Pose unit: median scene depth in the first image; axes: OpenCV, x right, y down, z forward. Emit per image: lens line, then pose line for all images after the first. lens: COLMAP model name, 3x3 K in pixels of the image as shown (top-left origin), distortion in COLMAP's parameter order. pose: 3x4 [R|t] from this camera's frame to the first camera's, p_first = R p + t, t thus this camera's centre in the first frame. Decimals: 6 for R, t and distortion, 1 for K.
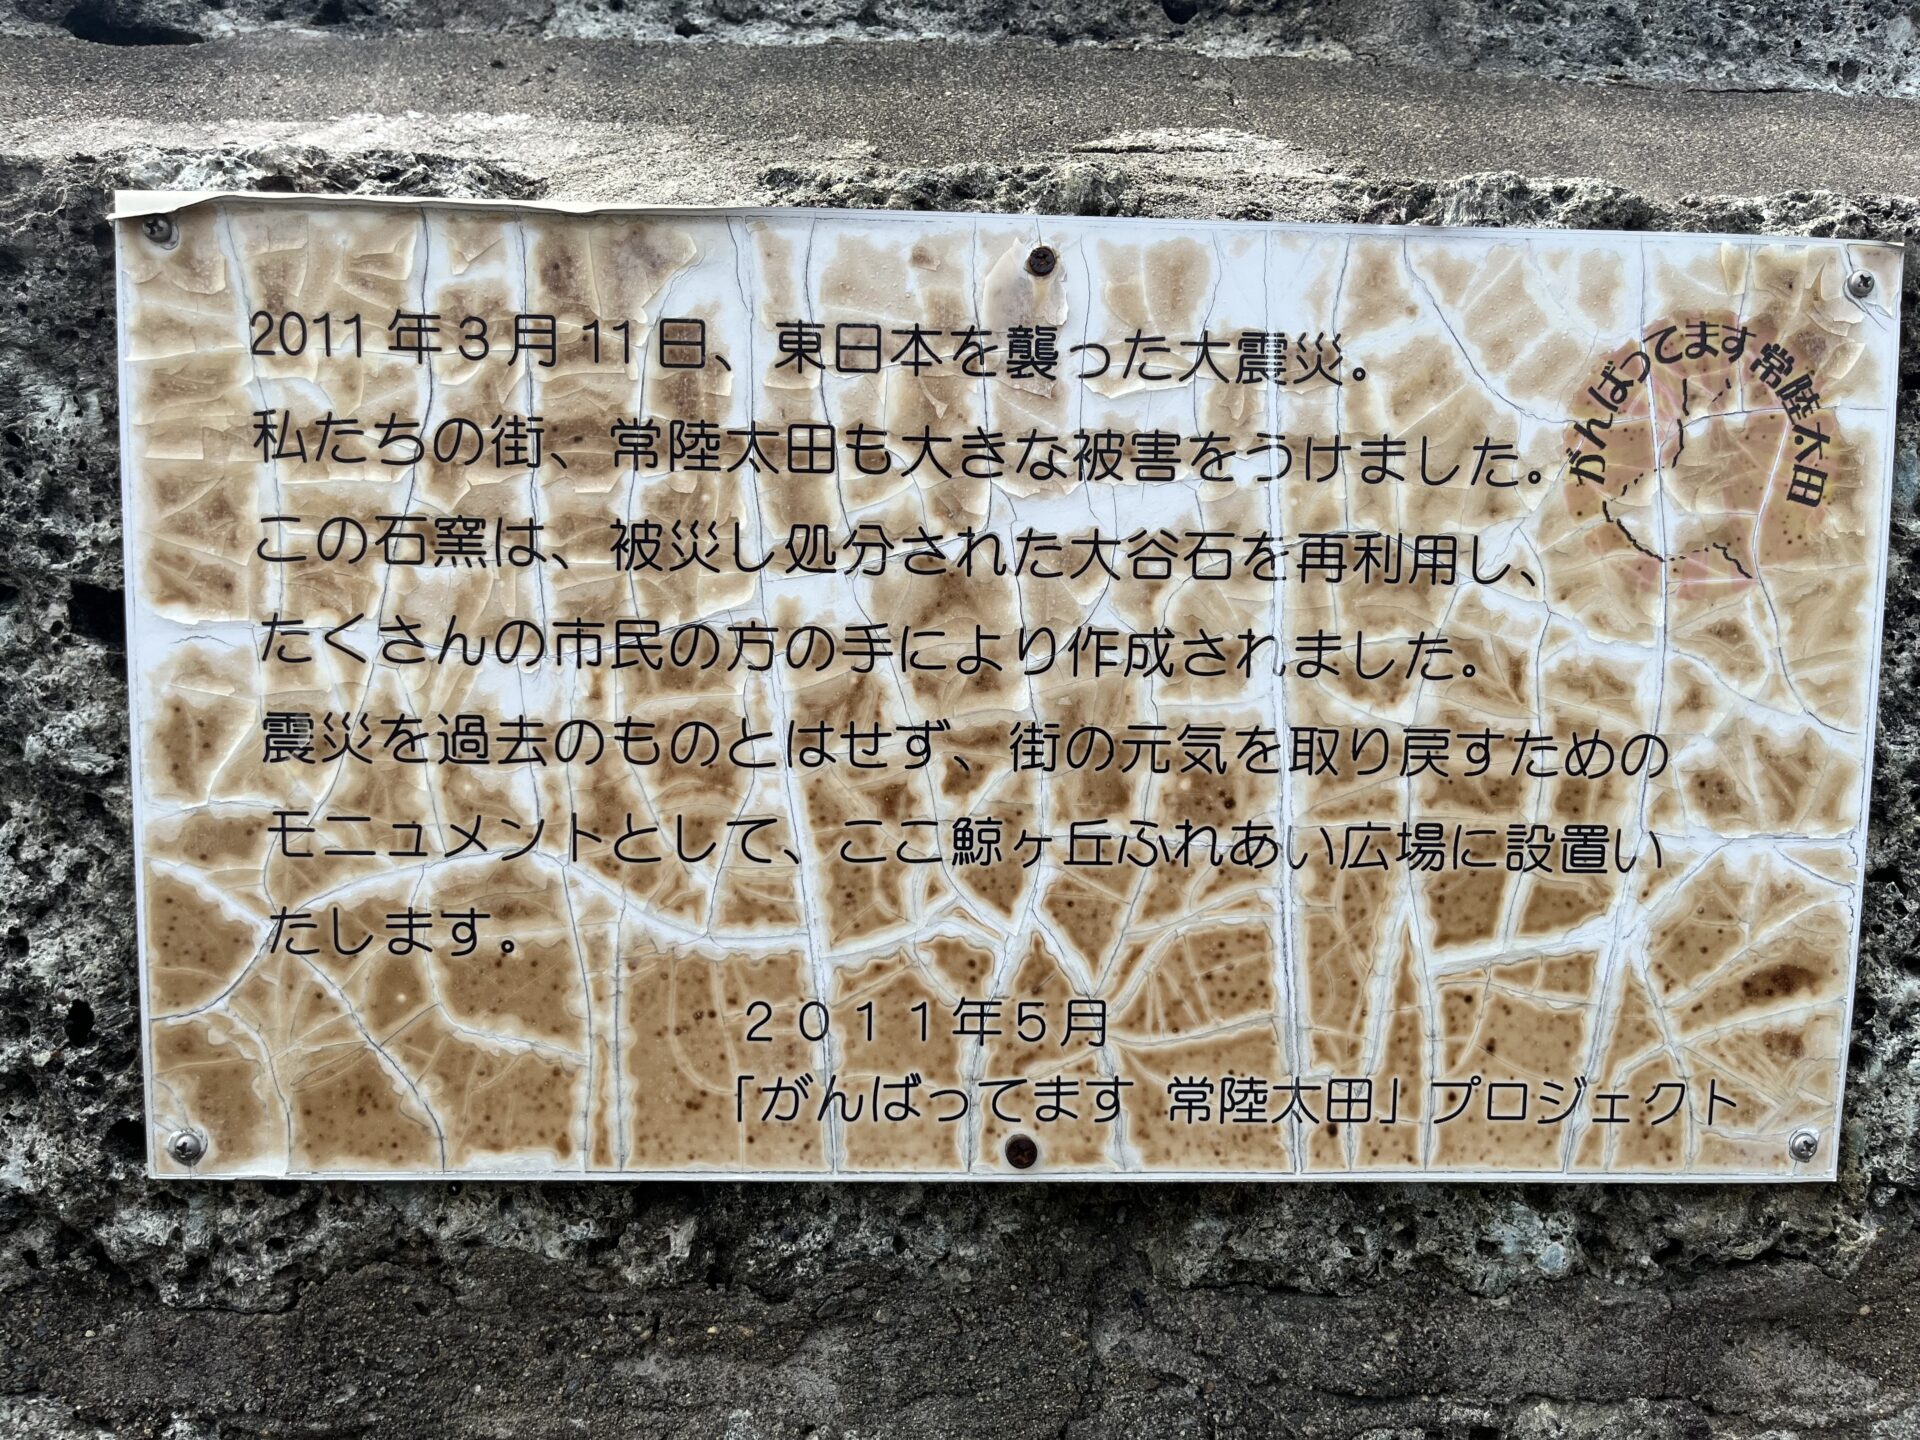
lens RADIAL K [[1445.3, 0, 951.9], [0, 1445.3, 736.4], [0, 0, 1]] dist [0.036007, -0.063010]
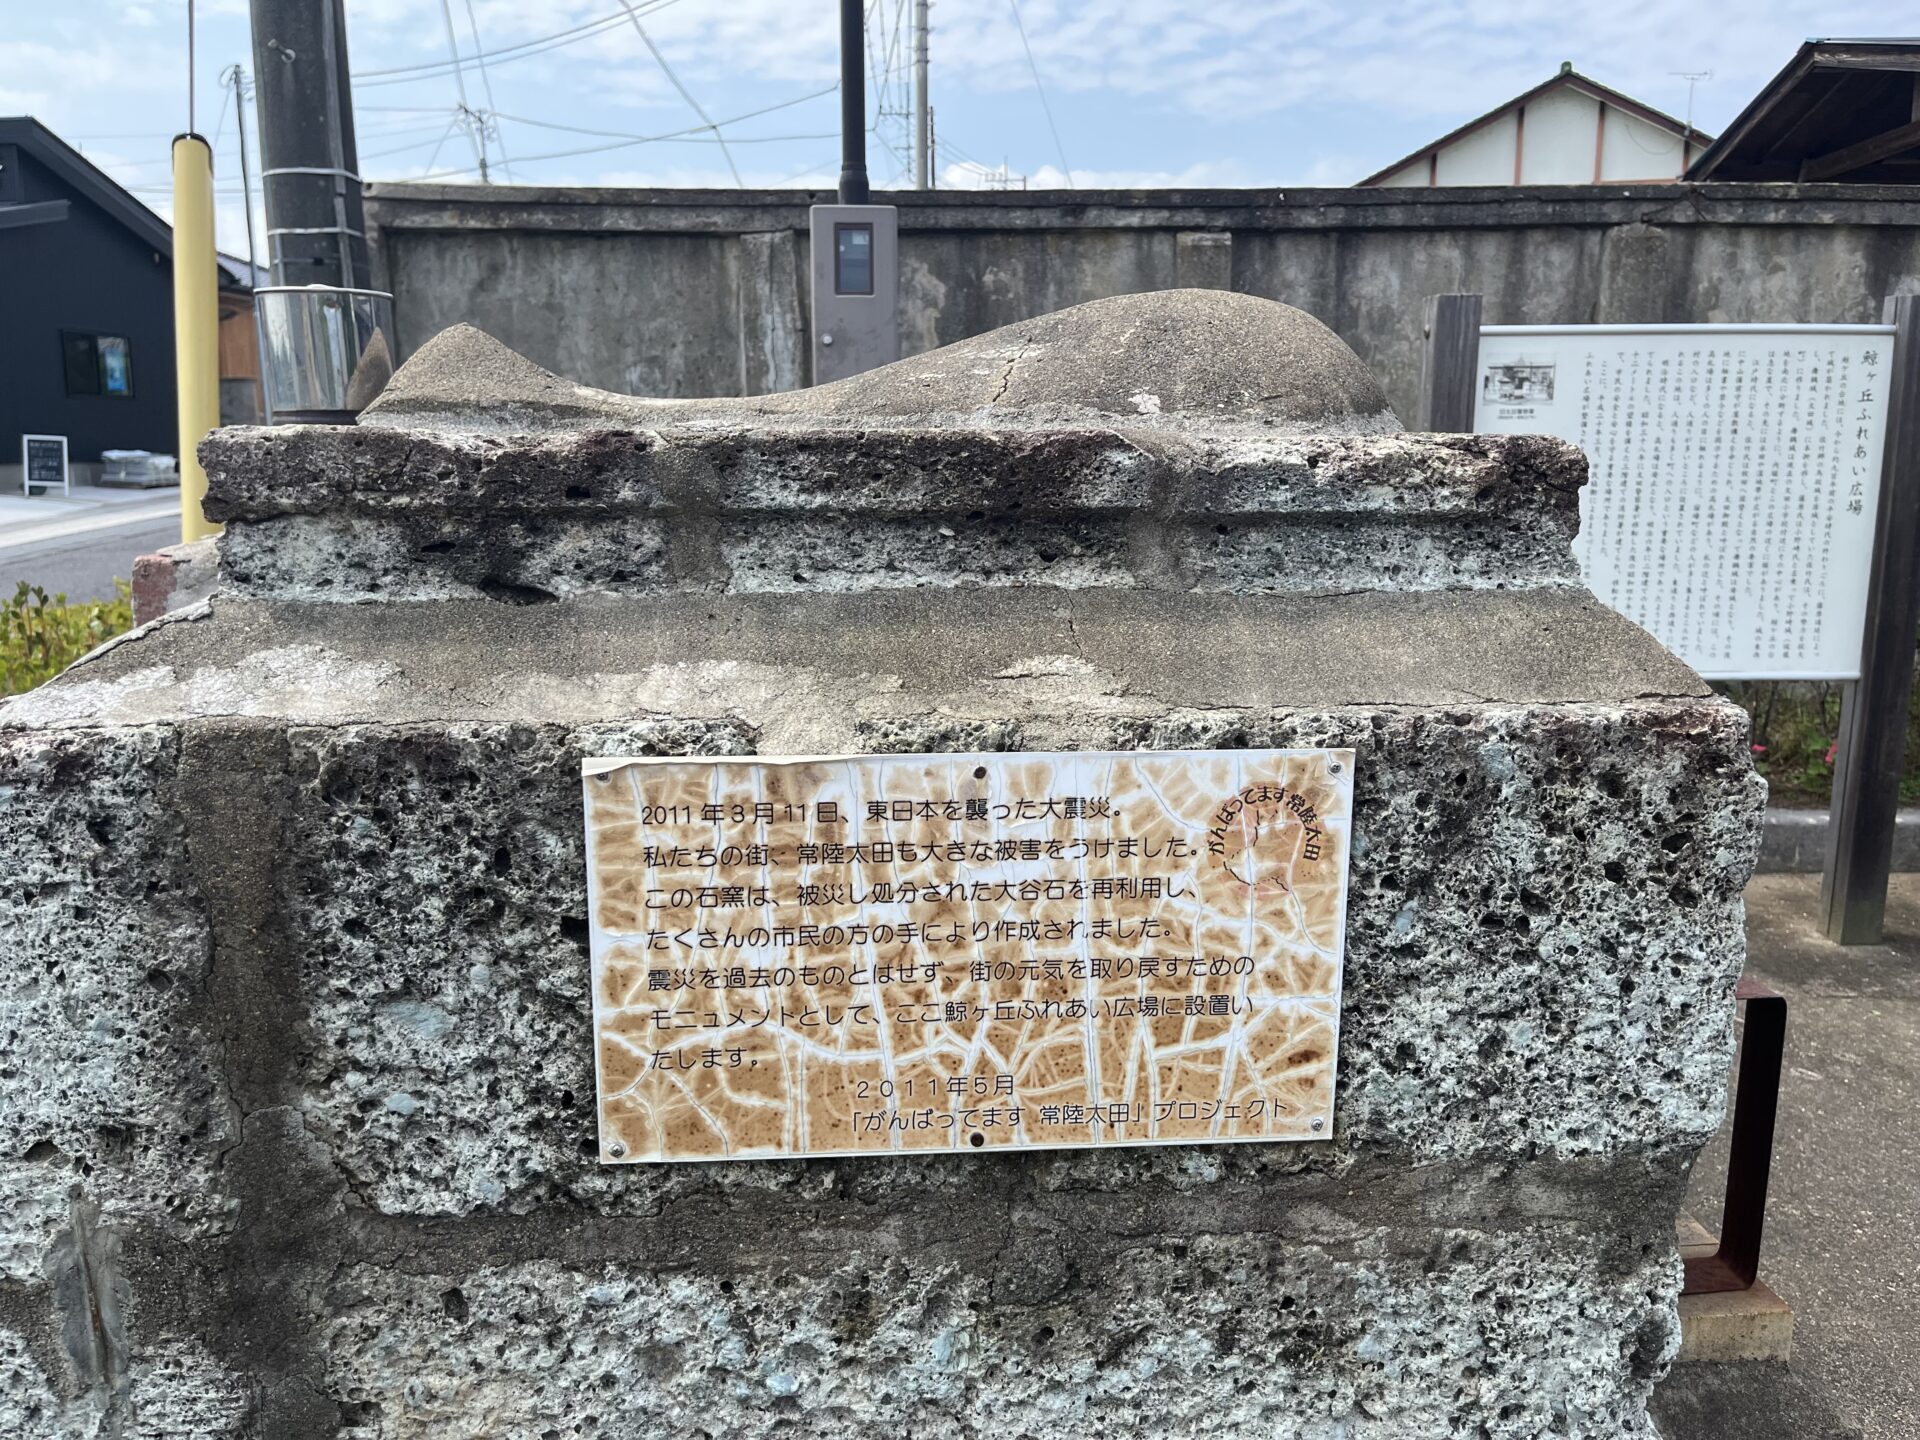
lens RADIAL K [[1445.3, 0, 961.4], [0, 1445.3, 733.0], [0, 0, 1]] dist [0.036007, -0.063010]
pose [[0.998955, -0.020015, 0.041100, -0.059891], [0.015694, 0.994569, 0.102885, -0.605102], [-0.042936, -0.102132, 0.993844, -1.246948]]
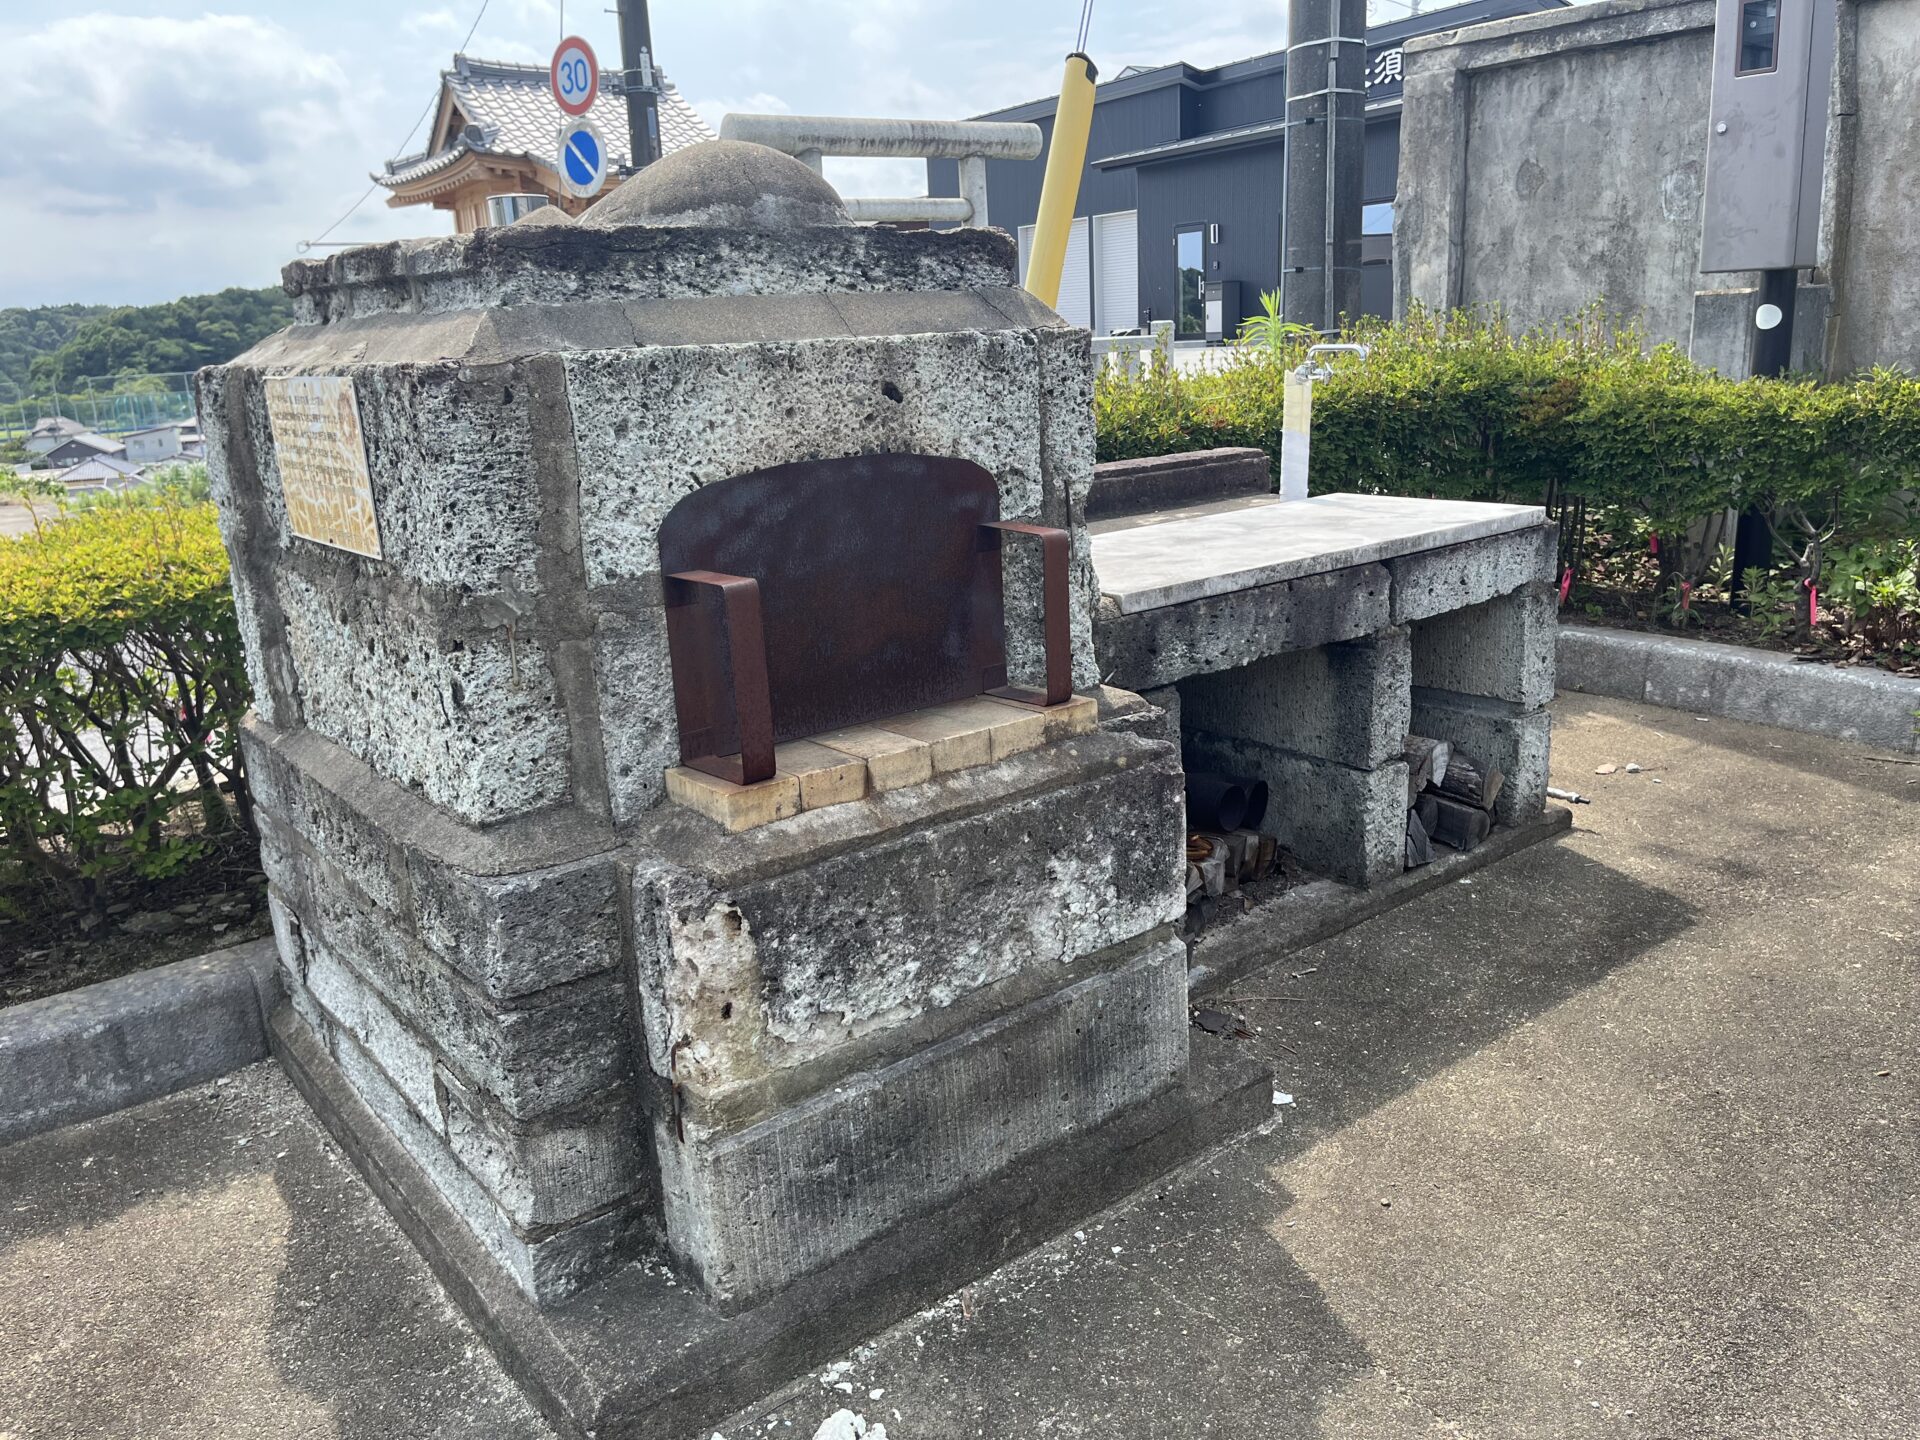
lens RADIAL K [[1445.3, 0, 958.5], [0, 1445.3, 710.2], [0, 0, 1]] dist [0.036007, -0.063010]
pose [[0.592165, 0.163755, -0.789003, 6.235622], [-0.018622, 0.981653, 0.189763, -0.194573], [0.805602, -0.097678, 0.584350, -0.423775]]
